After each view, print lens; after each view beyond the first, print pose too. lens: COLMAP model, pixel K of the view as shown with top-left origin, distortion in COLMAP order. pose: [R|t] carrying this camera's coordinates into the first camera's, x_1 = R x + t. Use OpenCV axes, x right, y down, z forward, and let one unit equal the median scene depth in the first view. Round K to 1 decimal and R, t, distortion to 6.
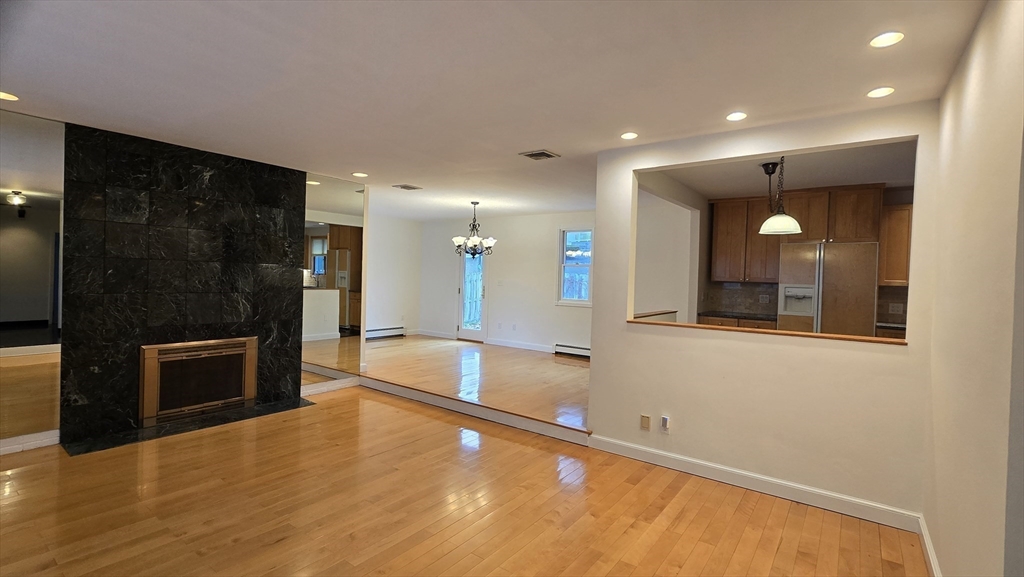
lens RADIAL K [[464.4, 0, 509.6], [0, 464.4, 282.6], [0, 0, 1]] dist [-0.001430, -0.000775]
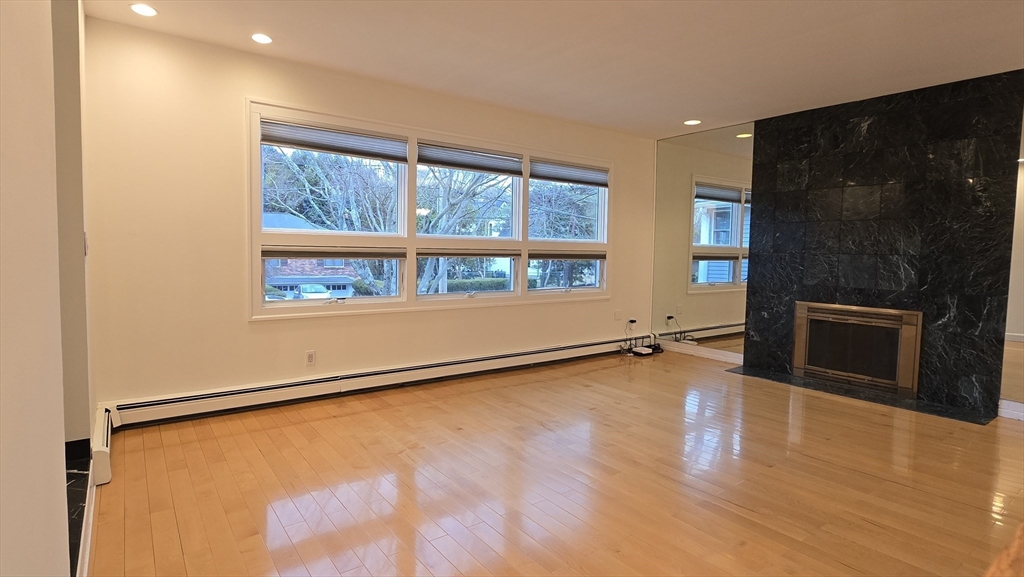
lens RADIAL K [[510.7, 0, 510.9], [0, 510.7, 283.7], [0, 0, 1]] dist [-0.010085, 0.000004]
pose [[-0.279010, 0.027323, -0.959900, 0.442710], [-0.037678, 0.998514, 0.039374, 0.057874], [0.959549, 0.047153, -0.277566, 0.539675]]
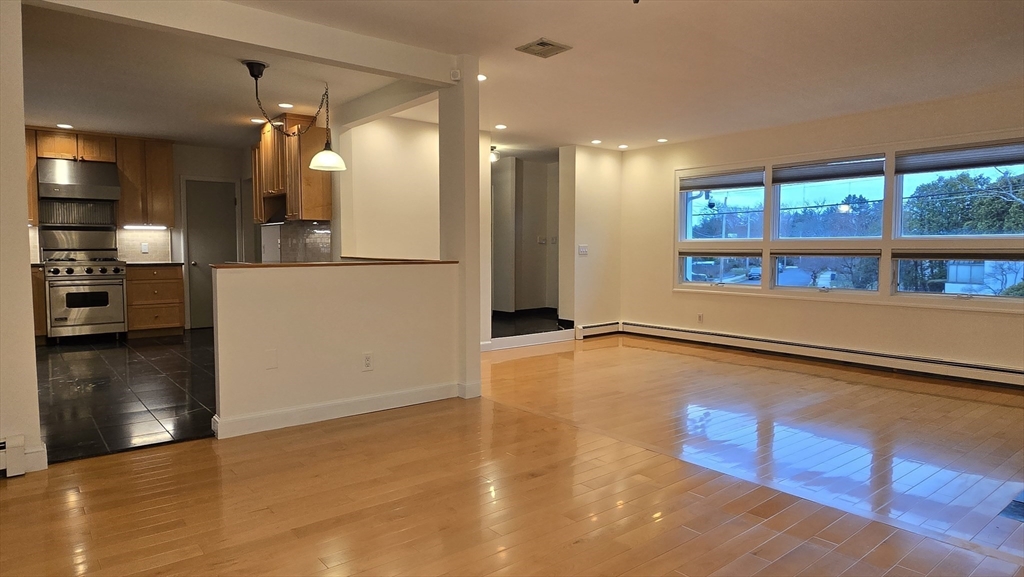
lens RADIAL K [[609.1, 0, 514.9], [0, 609.1, 285.8], [0, 0, 1]] dist [-0.019758, 0.003858]
pose [[-0.967724, -0.045745, 0.247826, -0.133283], [-0.025767, 0.996194, 0.083267, 0.020698], [-0.250692, 0.074194, -0.965220, 1.575974]]
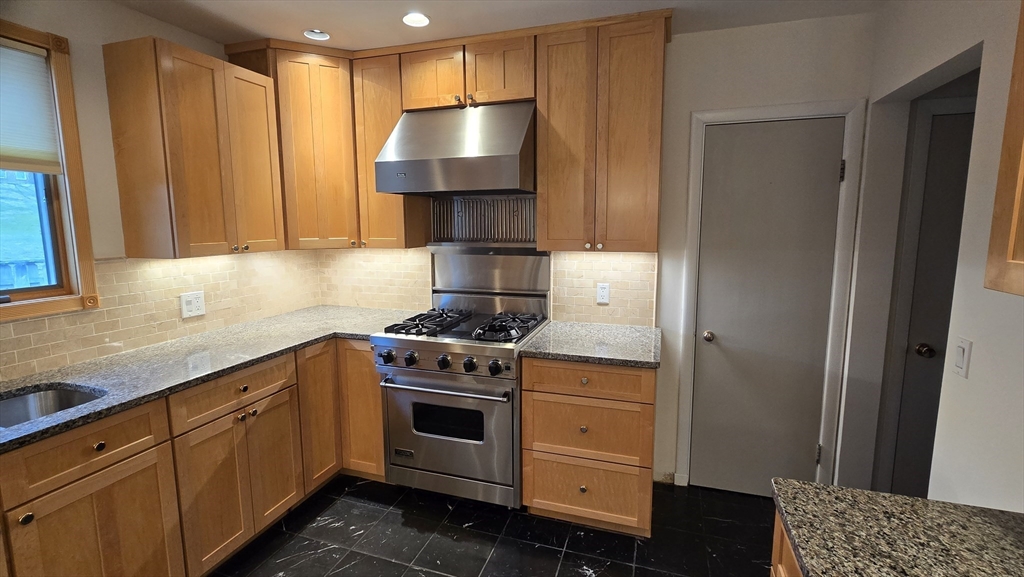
lens RADIAL K [[464.4, 0, 507.7], [0, 464.4, 282.4], [0, 0, 1]] dist [-0.001430, -0.000775]
pose [[-0.308153, -0.150052, 0.939429, 0.674668], [0.011952, 0.986794, 0.161538, -0.019689], [-0.951262, 0.061007, -0.302290, 0.614751]]
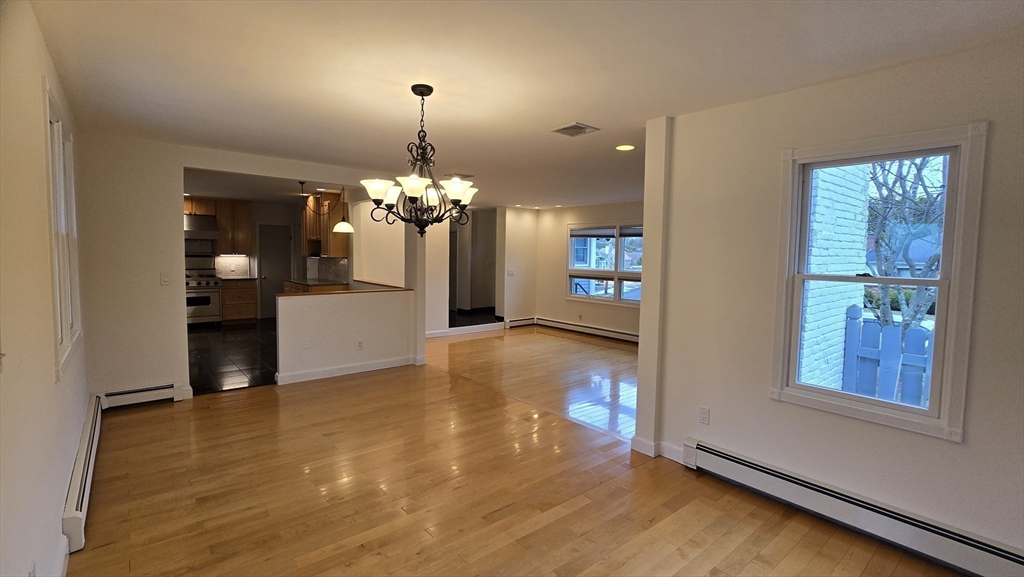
lens RADIAL K [[464.4, 0, 511.0], [0, 464.4, 279.6], [0, 0, 1]] dist [-0.001430, -0.000775]
pose [[-0.969047, -0.060956, 0.239234, -0.370279], [-0.041559, 0.995487, 0.085308, -0.078346], [-0.243355, 0.072725, -0.967207, 1.853972]]
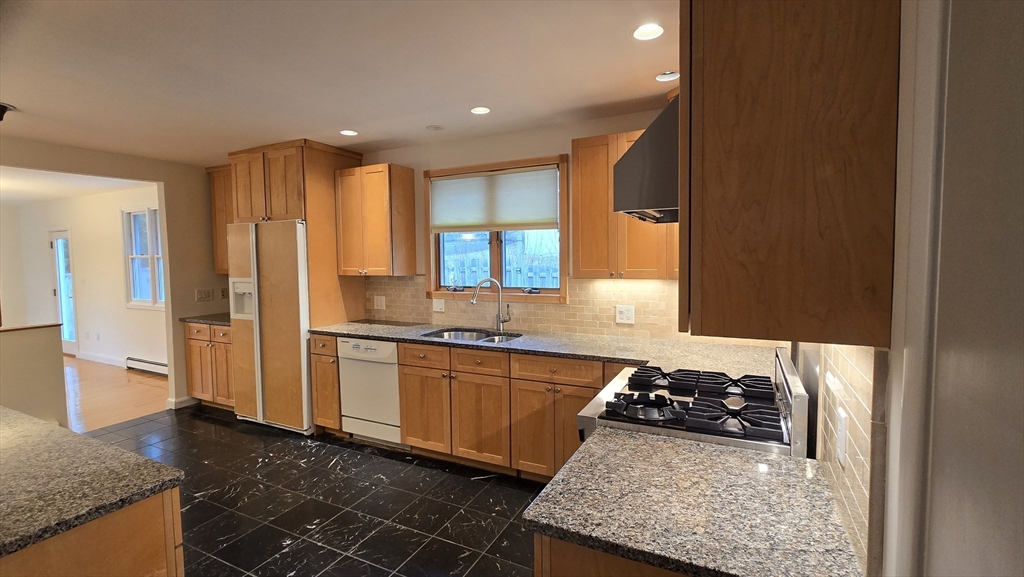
lens RADIAL K [[464.4, 0, 509.2], [0, 464.4, 282.4], [0, 0, 1]] dist [-0.001430, -0.000775]
pose [[0.984923, -0.049325, 0.165813, 0.945154], [0.042106, 0.998017, 0.046779, -0.006090], [-0.167792, -0.039092, 0.985047, 0.189522]]
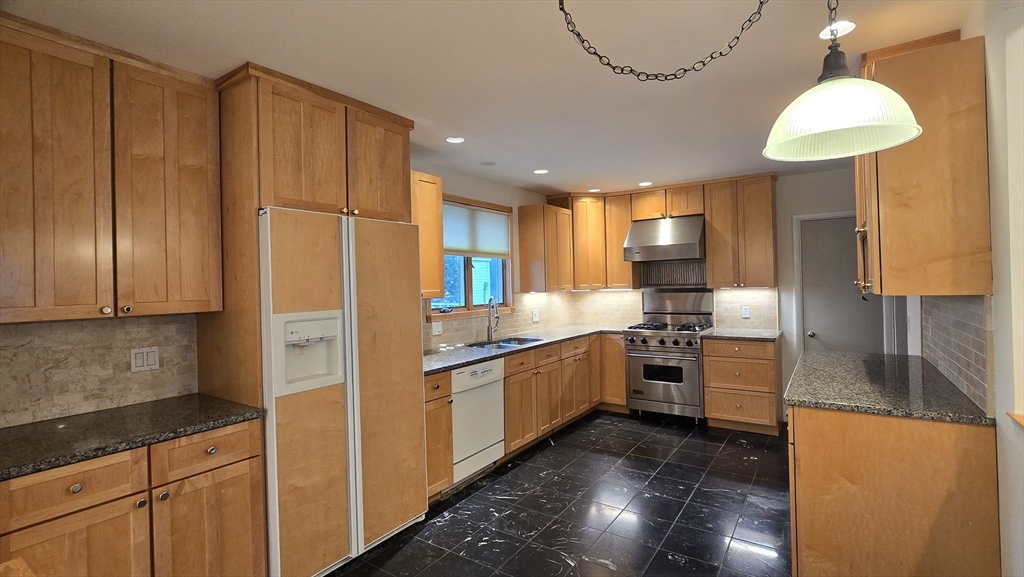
lens RADIAL K [[464.4, 0, 509.0], [0, 464.4, 285.4], [0, 0, 1]] dist [-0.001430, -0.000775]
pose [[-0.035573, -0.030853, 0.998891, 0.214270], [0.040675, 0.998650, 0.032294, -0.026102], [-0.998539, 0.041778, -0.034270, 0.862035]]
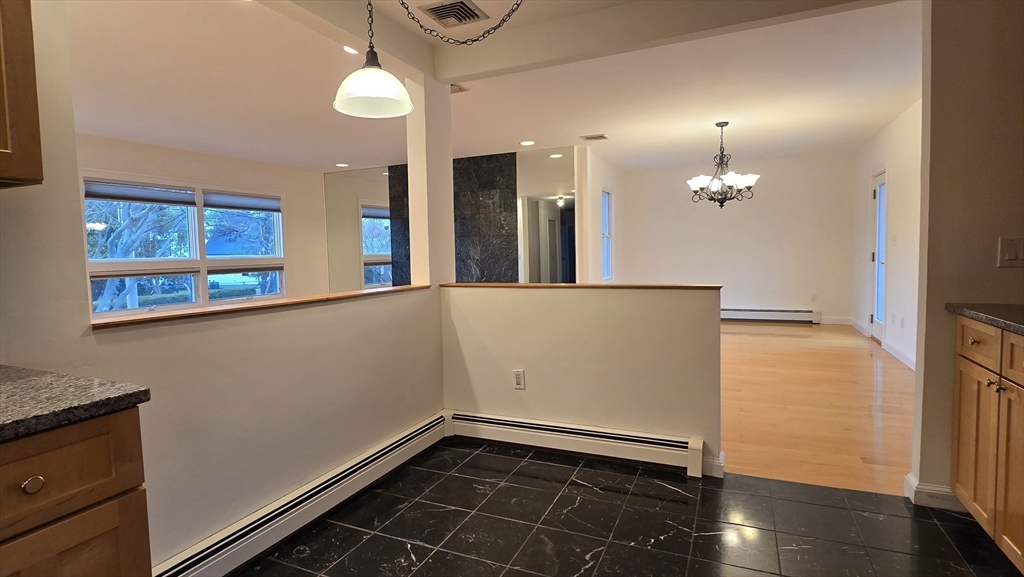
lens RADIAL K [[510.7, 0, 509.6], [0, 510.7, 287.9], [0, 0, 1]] dist [-0.010085, 0.000004]
pose [[0.216268, 0.035659, -0.975683, 0.793760], [0.015744, 0.999075, 0.040004, 0.042215], [0.976207, -0.024013, 0.215507, 0.726279]]
